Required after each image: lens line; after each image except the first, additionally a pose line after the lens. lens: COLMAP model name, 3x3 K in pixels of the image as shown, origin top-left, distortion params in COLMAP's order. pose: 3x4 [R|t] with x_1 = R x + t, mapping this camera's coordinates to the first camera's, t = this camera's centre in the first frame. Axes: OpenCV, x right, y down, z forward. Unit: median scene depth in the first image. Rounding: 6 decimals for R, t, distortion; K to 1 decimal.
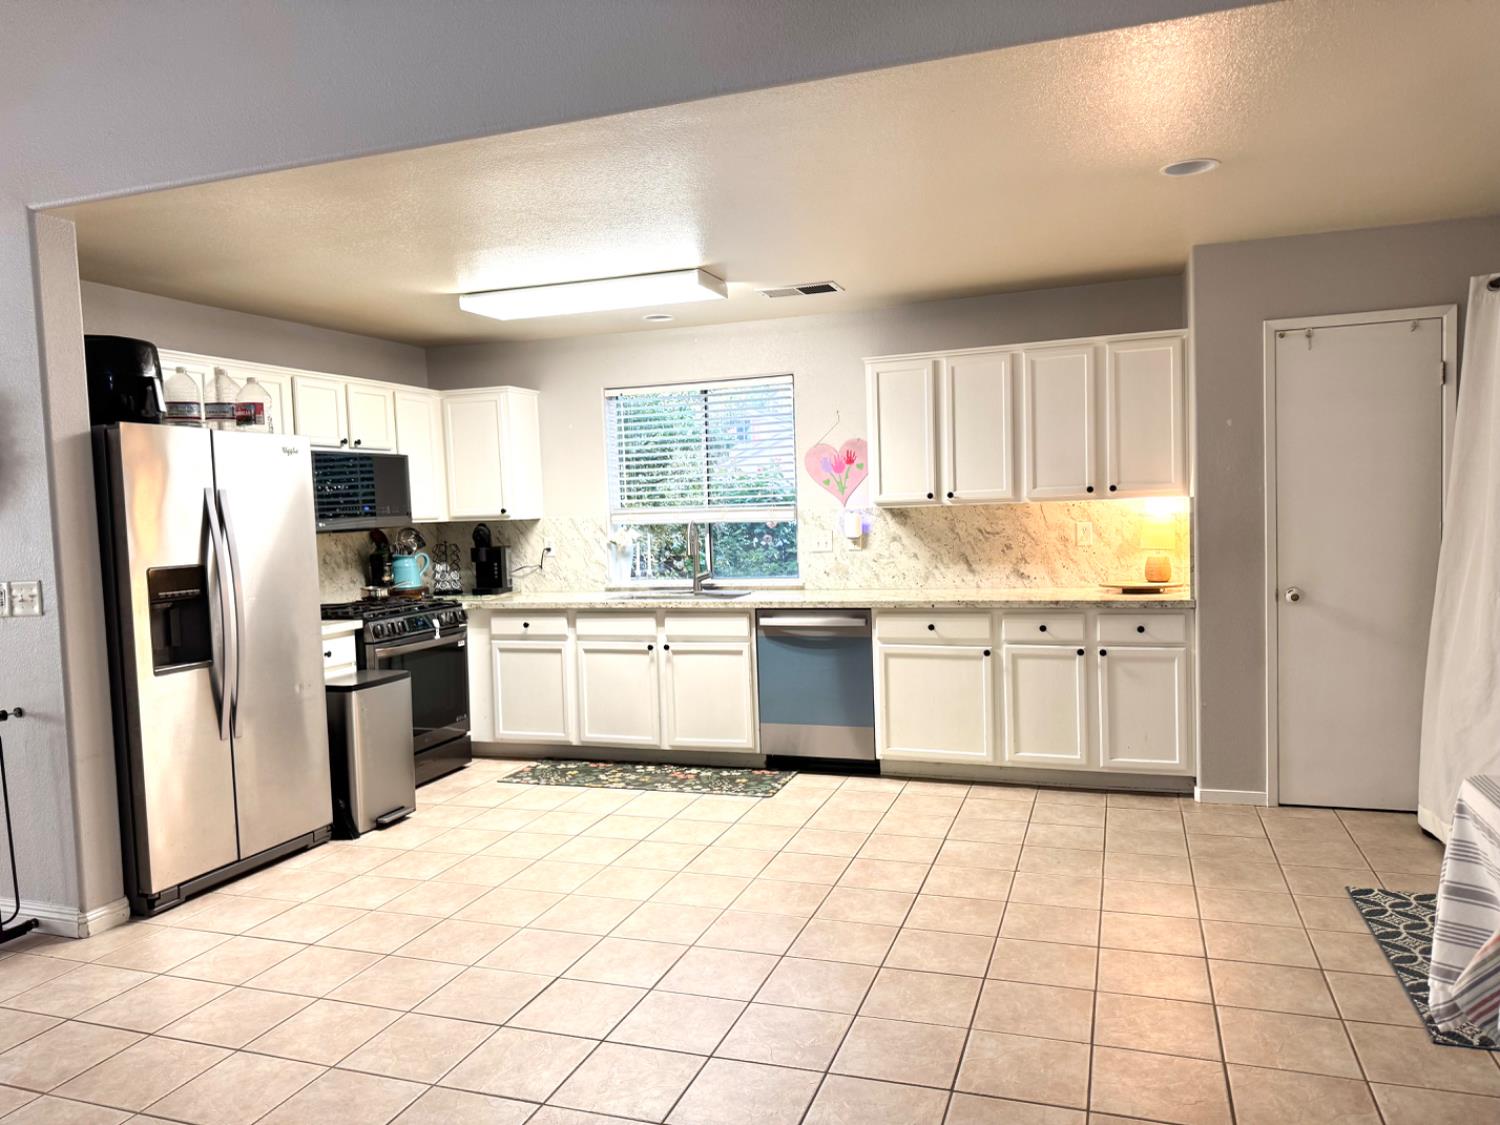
lens RADIAL K [[1054.5, 0, 740.4], [0, 1054.5, 551.3], [0, 0, 1]] dist [0.061161, -0.062569]
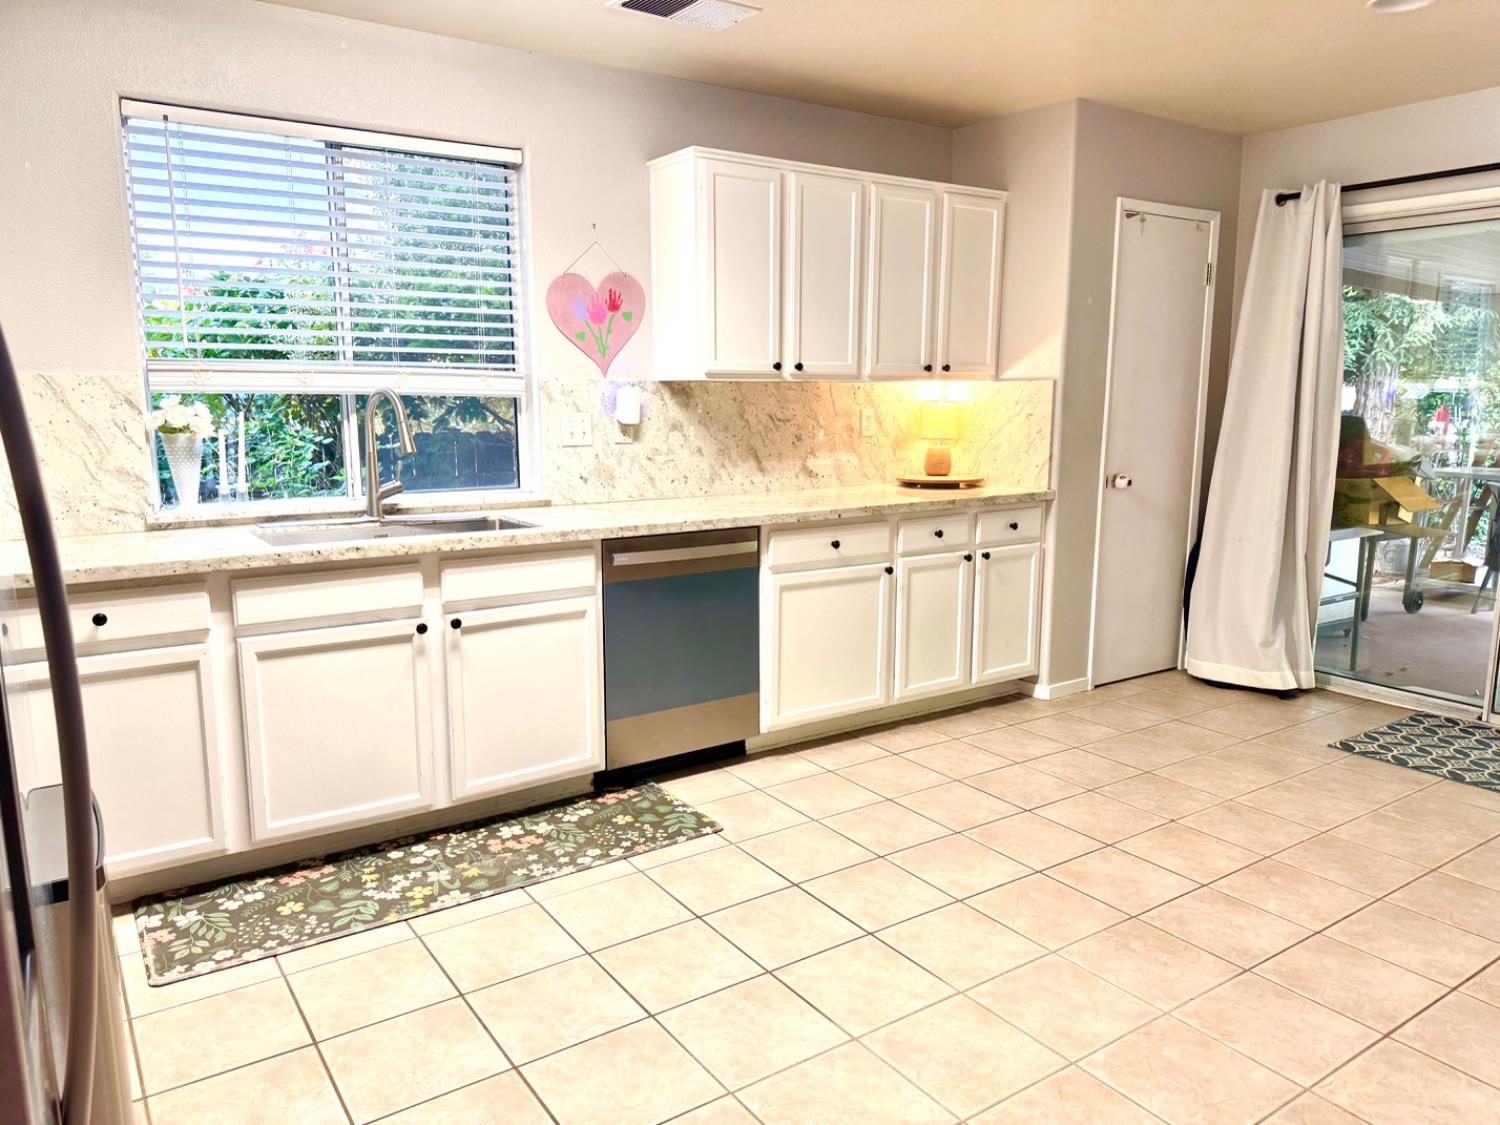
lens RADIAL K [[1054.5, 0, 754.1], [0, 1054.5, 571.7], [0, 0, 1]] dist [0.061161, -0.062569]
pose [[0.579518, -0.100424, 0.808748, -0.426544], [0.013403, 0.993419, 0.113751, 0.005172], [-0.814849, -0.055081, 0.577050, 0.578093]]
